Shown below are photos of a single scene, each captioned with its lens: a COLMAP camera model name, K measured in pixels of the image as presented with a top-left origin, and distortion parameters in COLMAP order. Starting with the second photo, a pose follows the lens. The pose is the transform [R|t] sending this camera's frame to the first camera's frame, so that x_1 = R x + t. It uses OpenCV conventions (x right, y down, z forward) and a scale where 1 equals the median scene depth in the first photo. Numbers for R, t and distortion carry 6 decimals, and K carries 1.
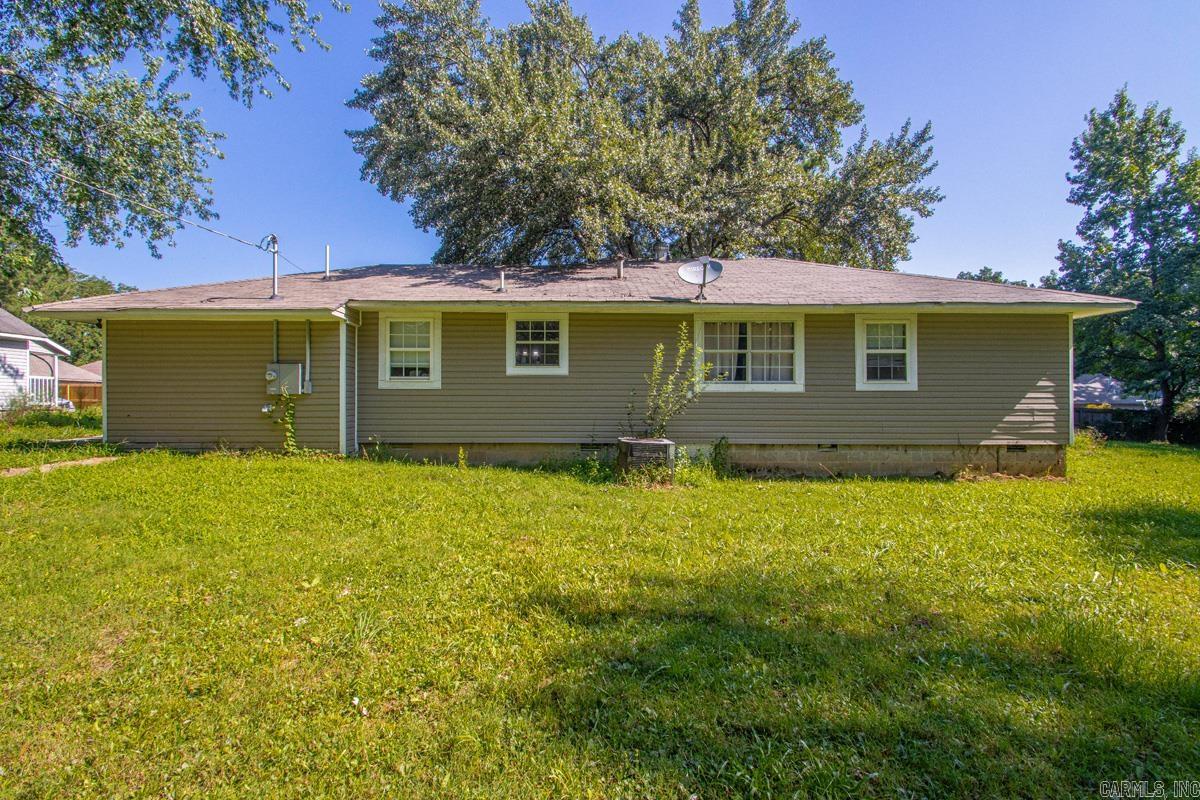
lens RADIAL K [[567.3, 0, 592.1], [0, 567.3, 401.9], [0, 0, 1]] dist [0.021237, -0.020957]
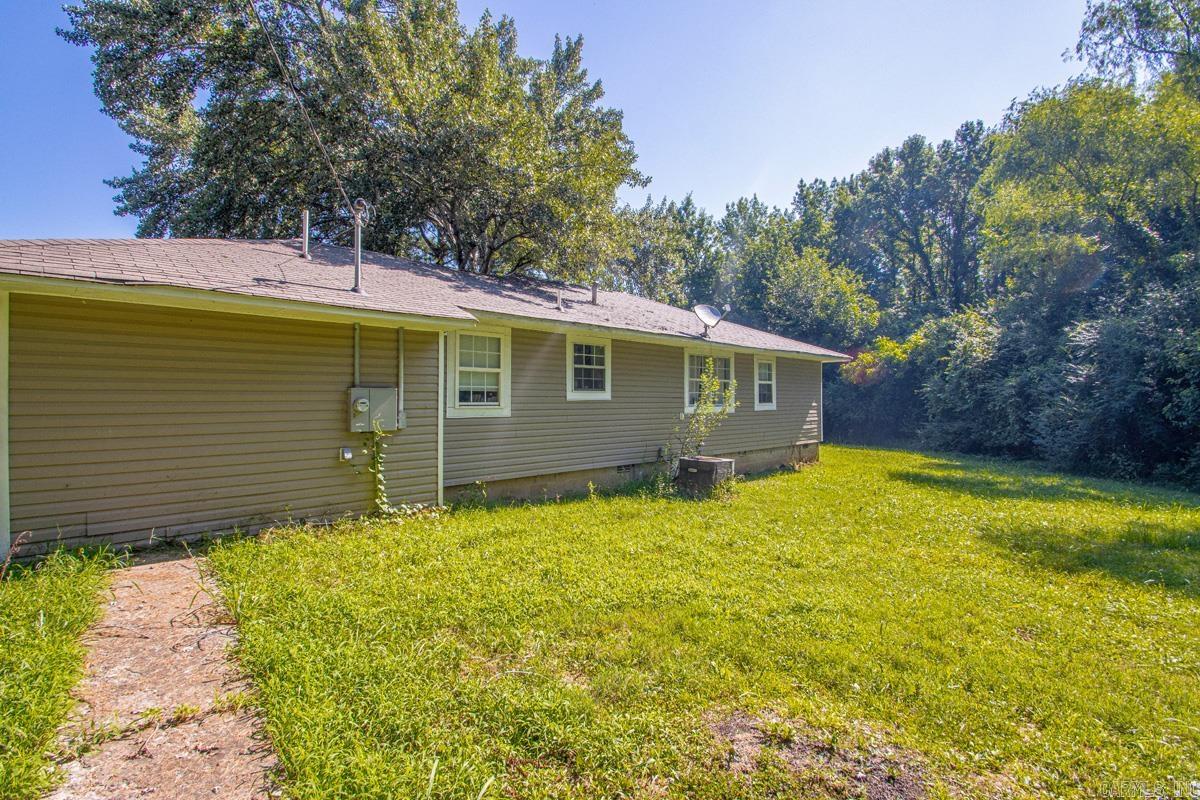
lens RADIAL K [[567.3, 0, 592.1], [0, 567.3, 401.9], [0, 0, 1]] dist [0.021237, -0.020957]
pose [[0.718573, -0.004603, 0.695436, -0.768698], [0.002344, 0.999988, 0.004196, -0.047751], [-0.695447, -0.001385, 0.718576, 0.289032]]
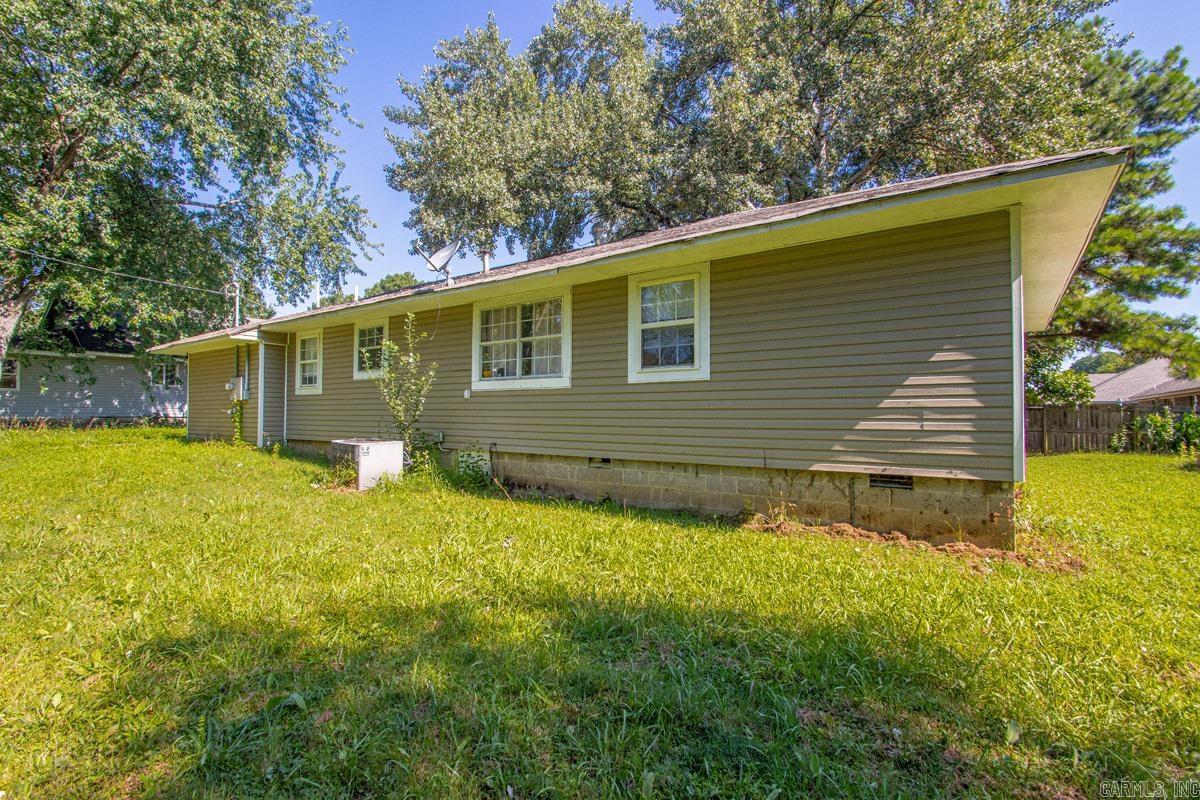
lens RADIAL K [[567.3, 0, 592.1], [0, 567.3, 401.9], [0, 0, 1]] dist [0.021237, -0.020957]
pose [[0.794923, -0.015055, -0.606524, 0.854269], [-0.002848, 0.999588, -0.028545, 0.023318], [0.606704, 0.024418, 0.794553, 0.412797]]
